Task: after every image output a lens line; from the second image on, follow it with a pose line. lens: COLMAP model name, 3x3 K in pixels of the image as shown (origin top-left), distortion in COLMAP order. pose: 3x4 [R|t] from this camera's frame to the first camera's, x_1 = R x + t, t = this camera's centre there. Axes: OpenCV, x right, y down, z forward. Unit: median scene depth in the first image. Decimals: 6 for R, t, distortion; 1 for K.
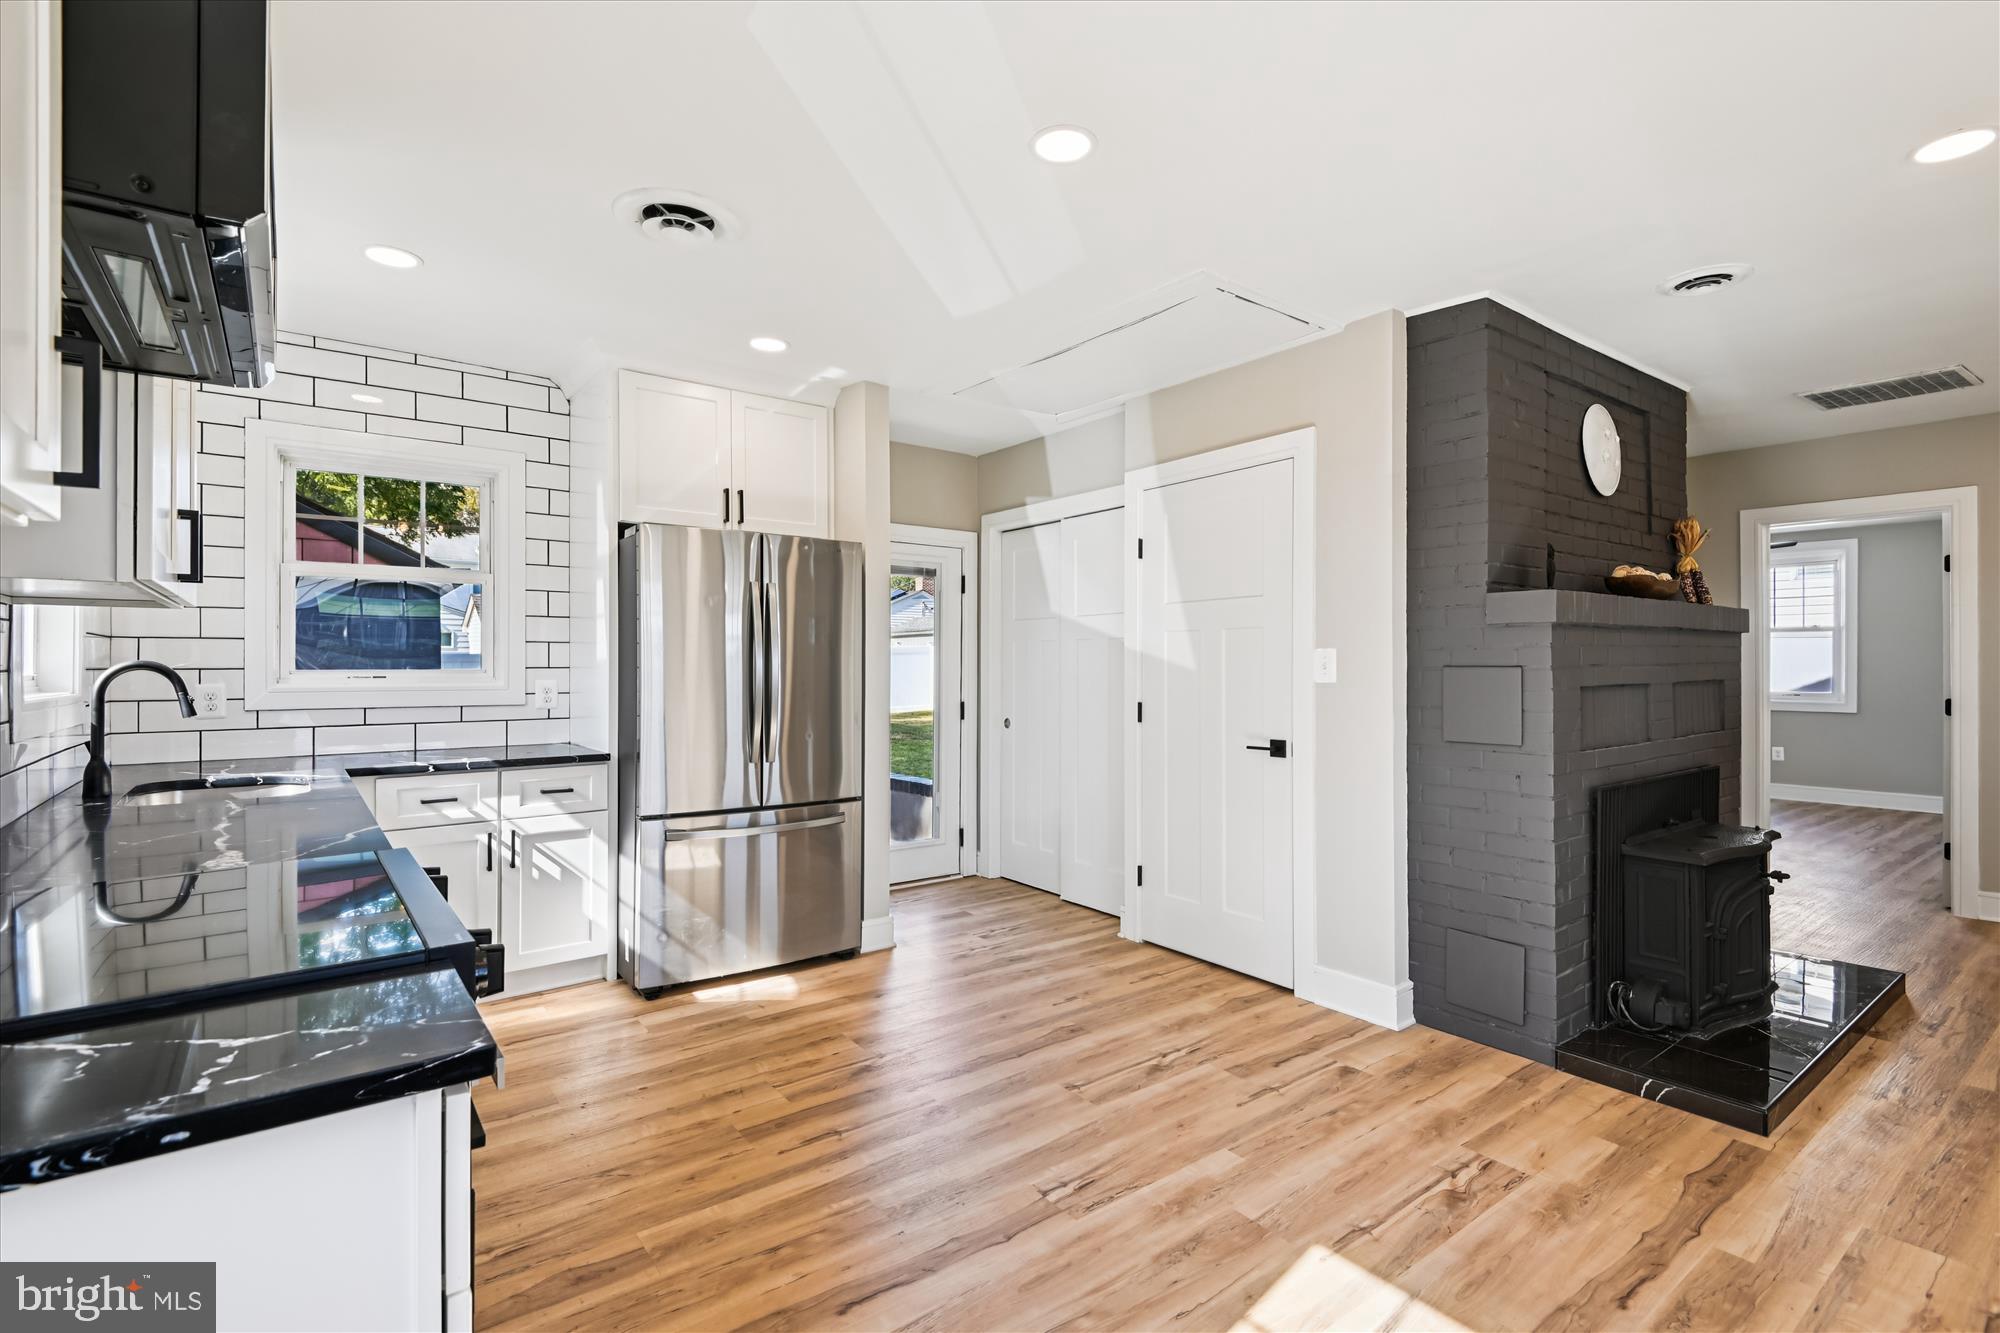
lens RADIAL K [[959.8, 0, 991.6], [0, 959.8, 666.2], [0, 0, 1]] dist [0.049156, -0.037329]
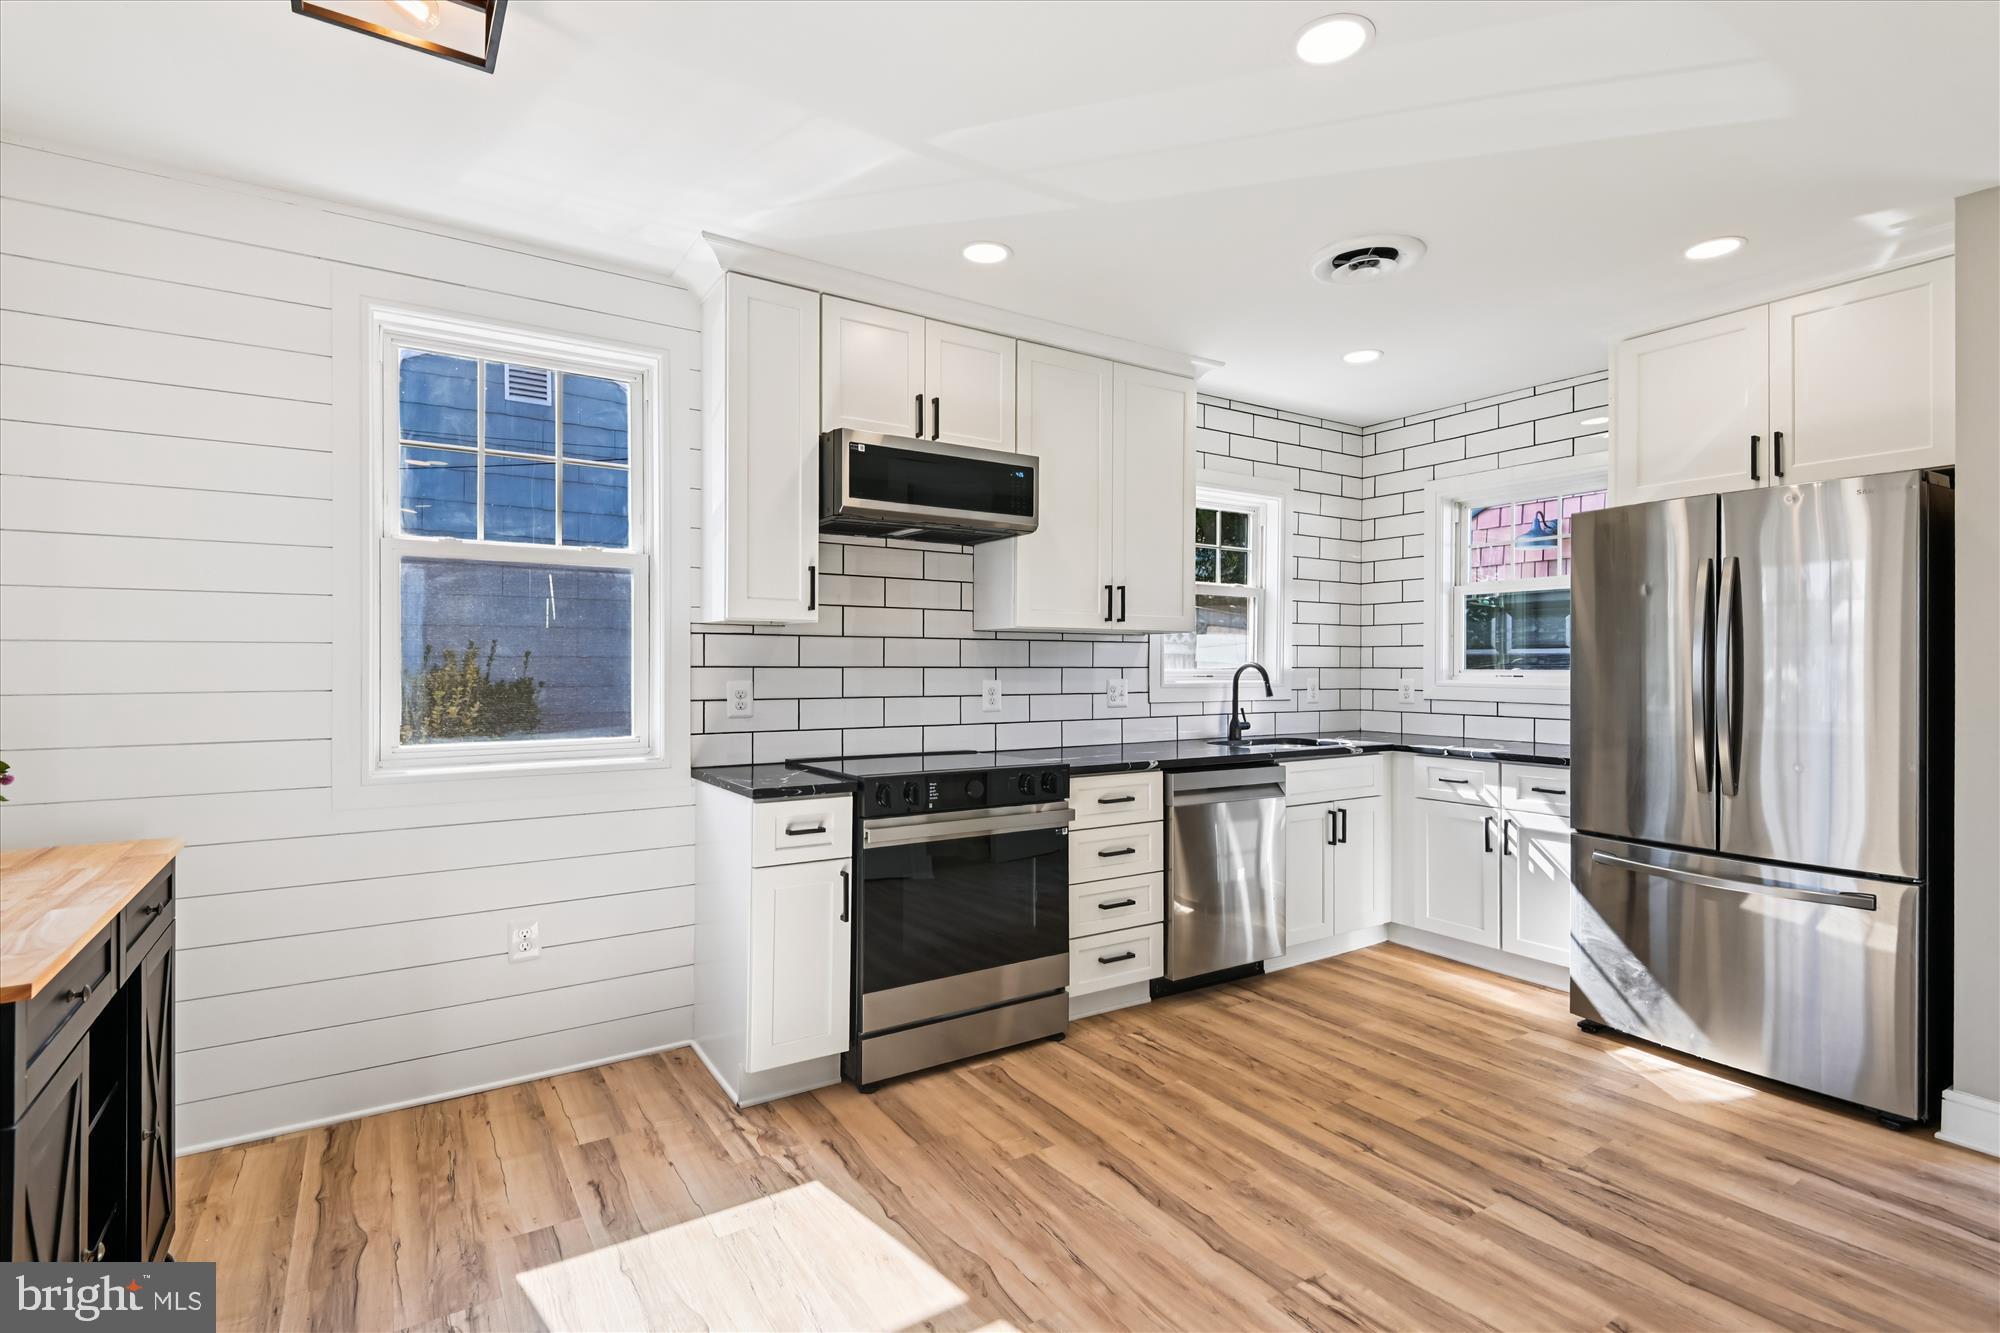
lens RADIAL K [[959.8, 0, 991.6], [0, 959.8, 666.2], [0, 0, 1]] dist [0.049156, -0.037329]
pose [[-0.095818, 0.001500, -0.995398, 0.675998], [-0.004993, 0.999986, 0.001987, 0.000162], [0.995386, 0.005160, -0.095809, 0.576608]]
